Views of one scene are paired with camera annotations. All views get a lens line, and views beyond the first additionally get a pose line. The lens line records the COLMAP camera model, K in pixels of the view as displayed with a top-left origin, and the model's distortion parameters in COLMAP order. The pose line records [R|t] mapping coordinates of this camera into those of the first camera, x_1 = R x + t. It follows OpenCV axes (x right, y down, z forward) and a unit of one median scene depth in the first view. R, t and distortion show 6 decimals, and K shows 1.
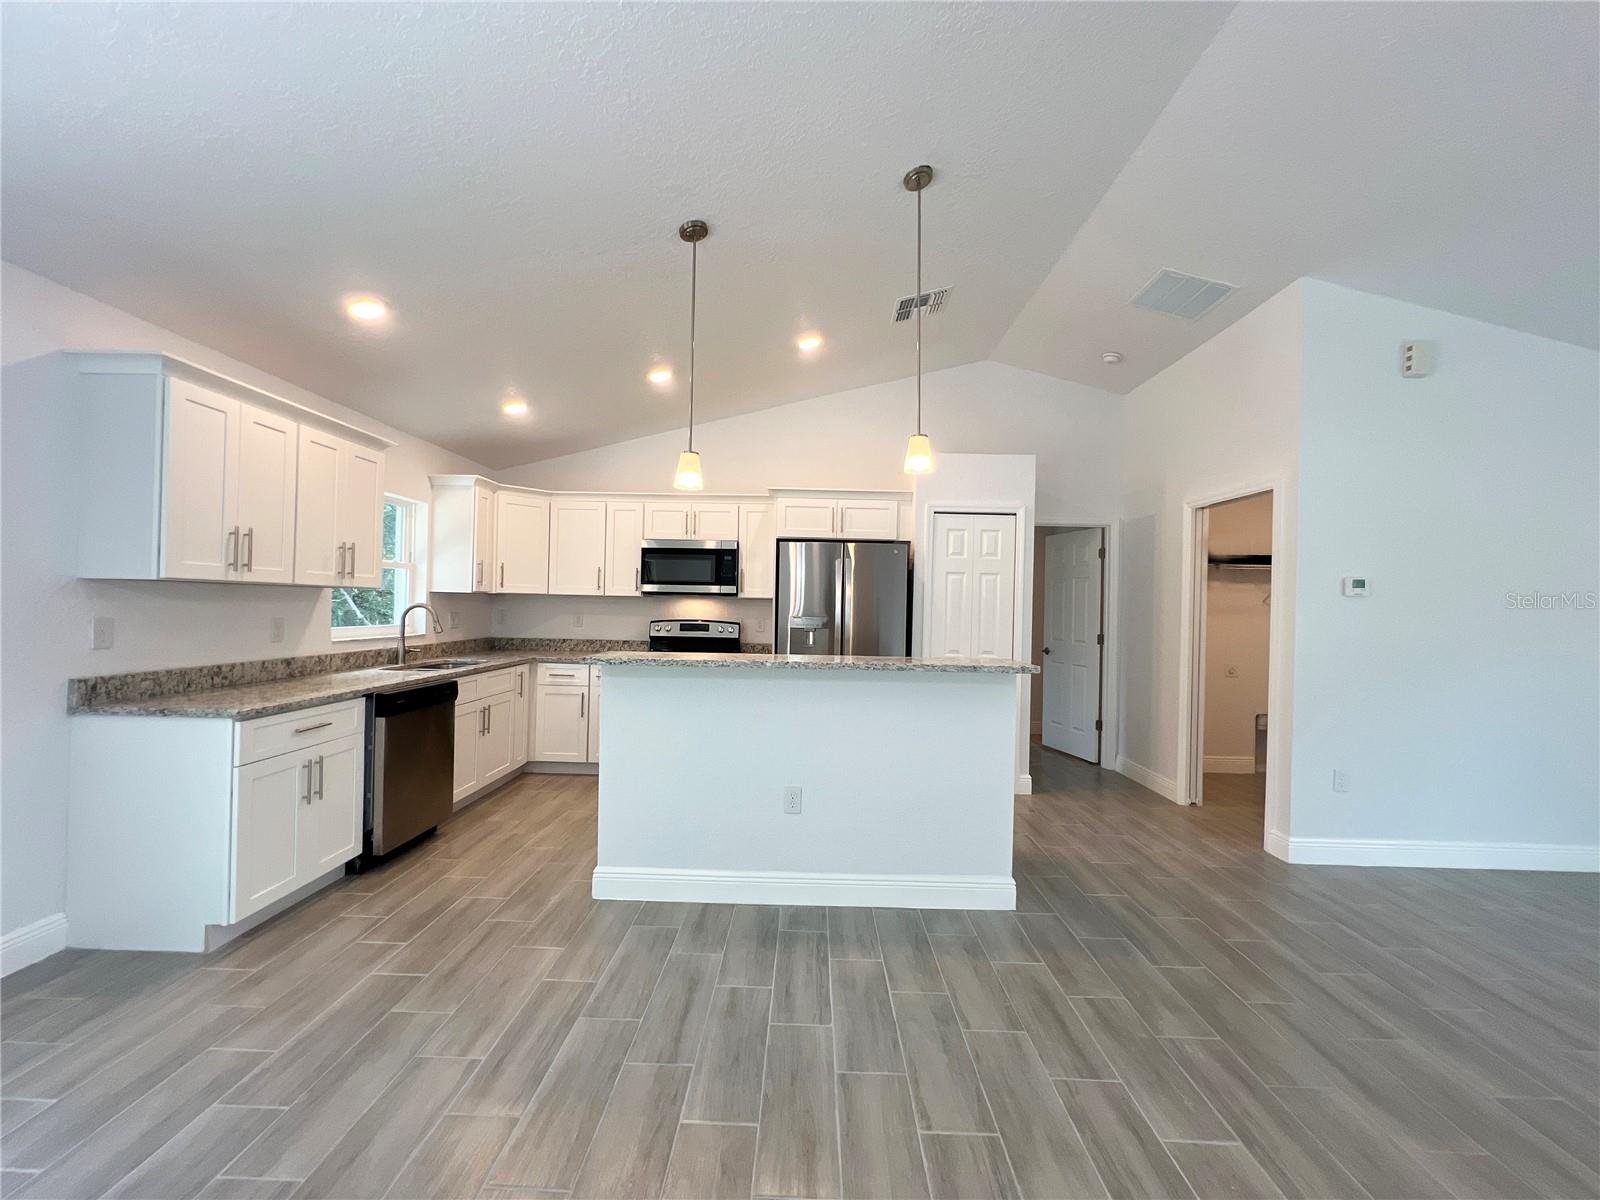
lens RADIAL K [[648.1, 0, 805.3], [0, 648.1, 601.8], [0, 0, 1]] dist [-0.001844, 0.000390]
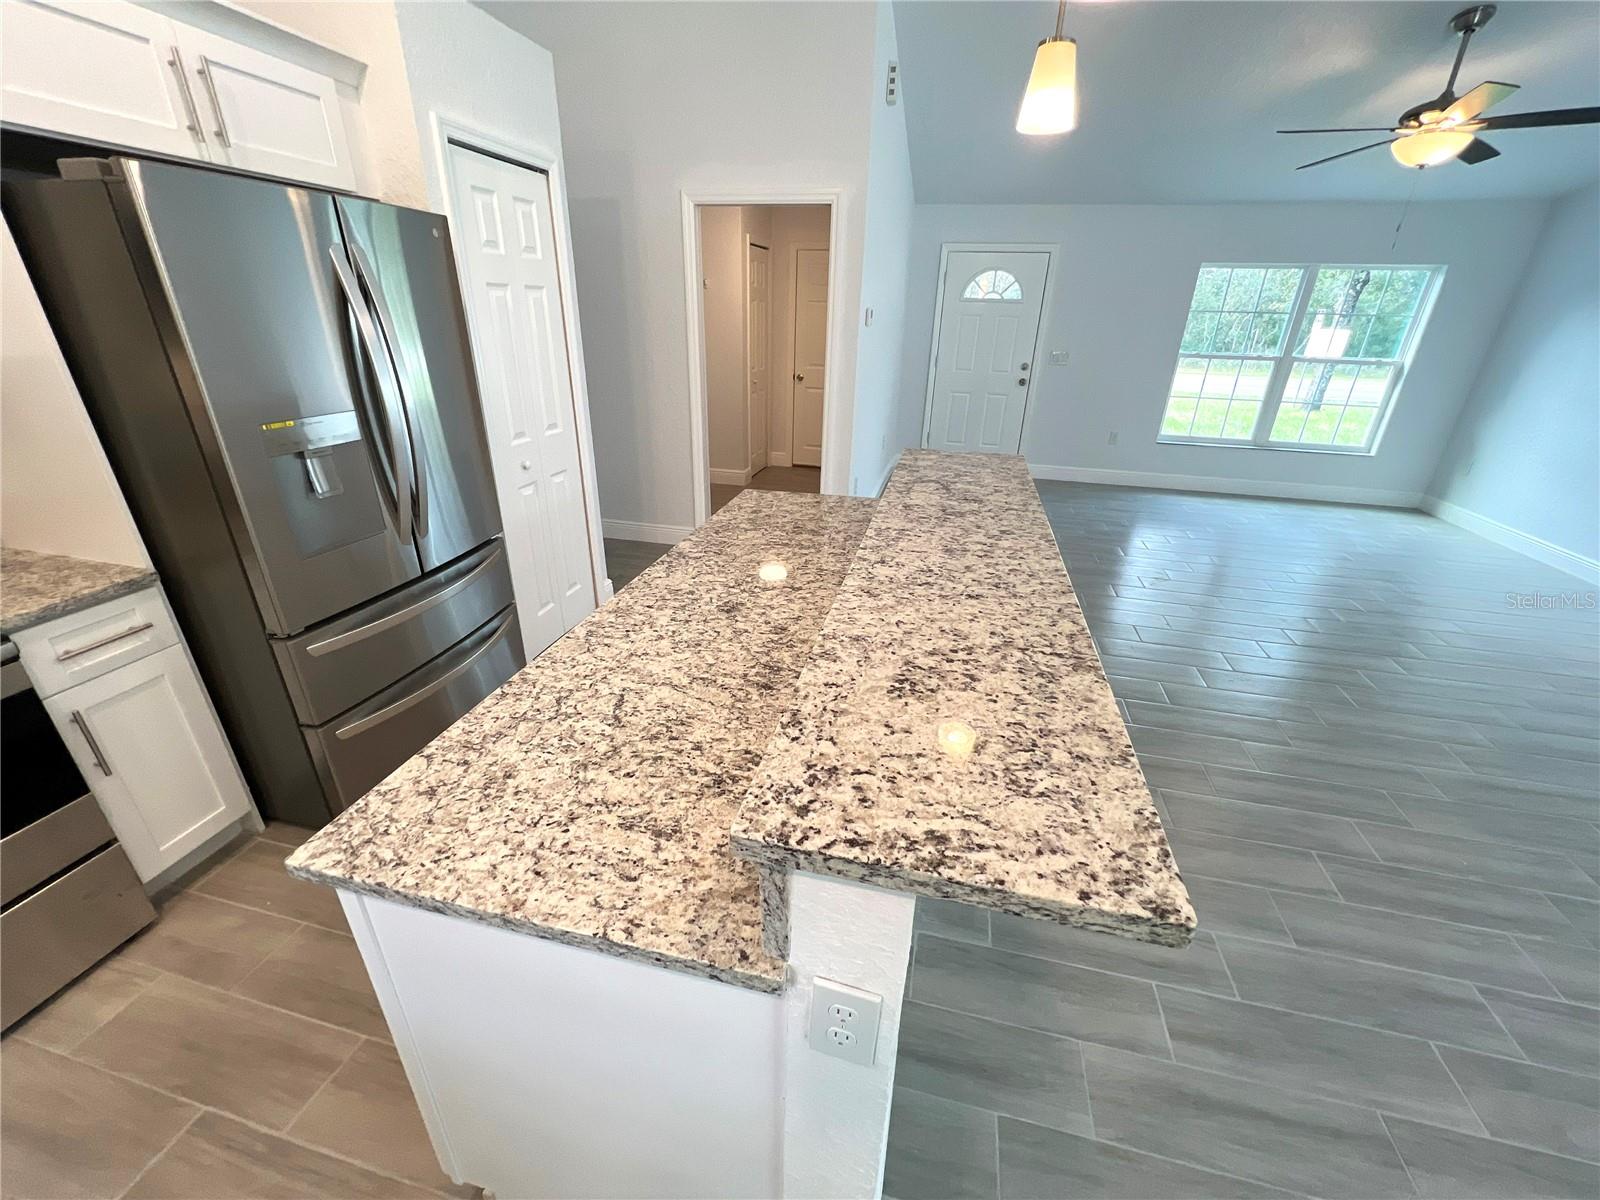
lens RADIAL K [[648.1, 0, 802.3], [0, 648.1, 601.5], [0, 0, 1]] dist [-0.001844, 0.000390]
pose [[0.222532, -0.420380, 0.879637, -0.264364], [-0.027323, 0.899217, 0.436649, -0.045876], [-0.974542, -0.121203, 0.188618, 0.568816]]
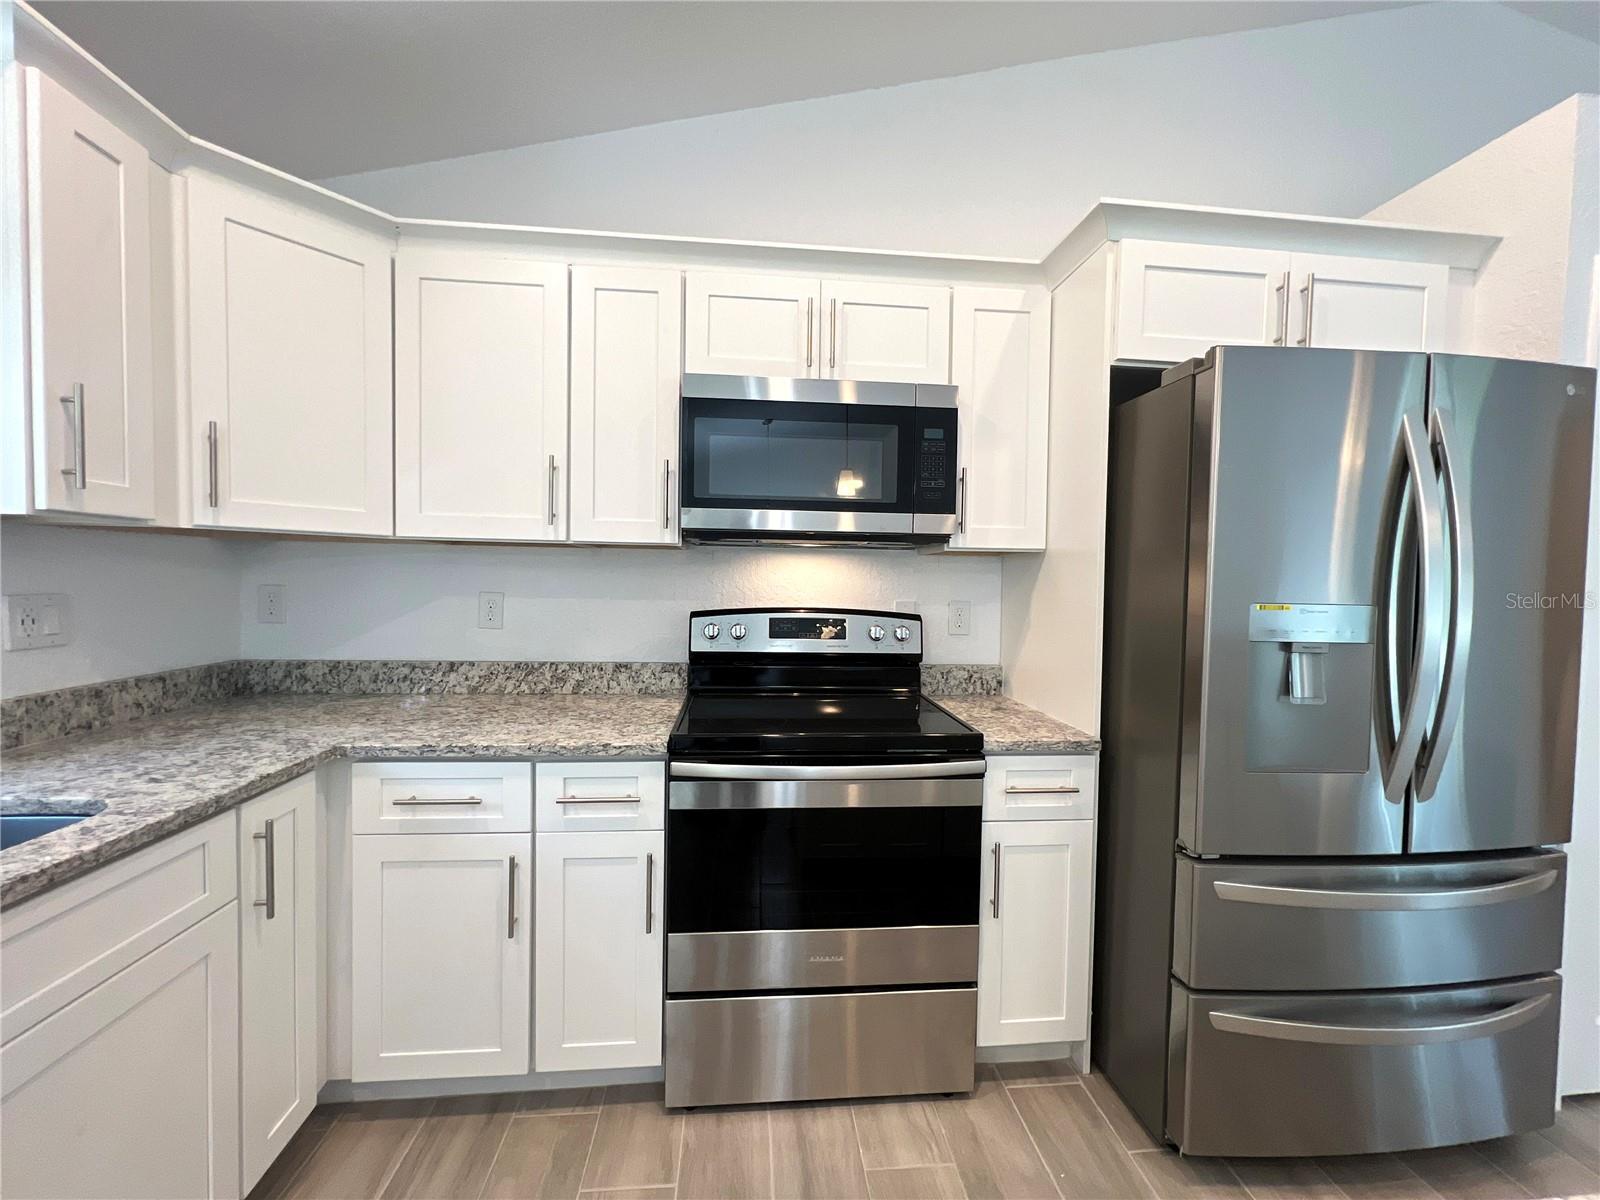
lens RADIAL K [[648.1, 0, 798.8], [0, 648.1, 602.4], [0, 0, 1]] dist [-0.001844, 0.000390]
pose [[0.994044, -0.006898, 0.108763, -0.227716], [0.002026, 0.998992, 0.044841, 0.007520], [-0.108962, -0.044353, 0.993056, 0.648158]]
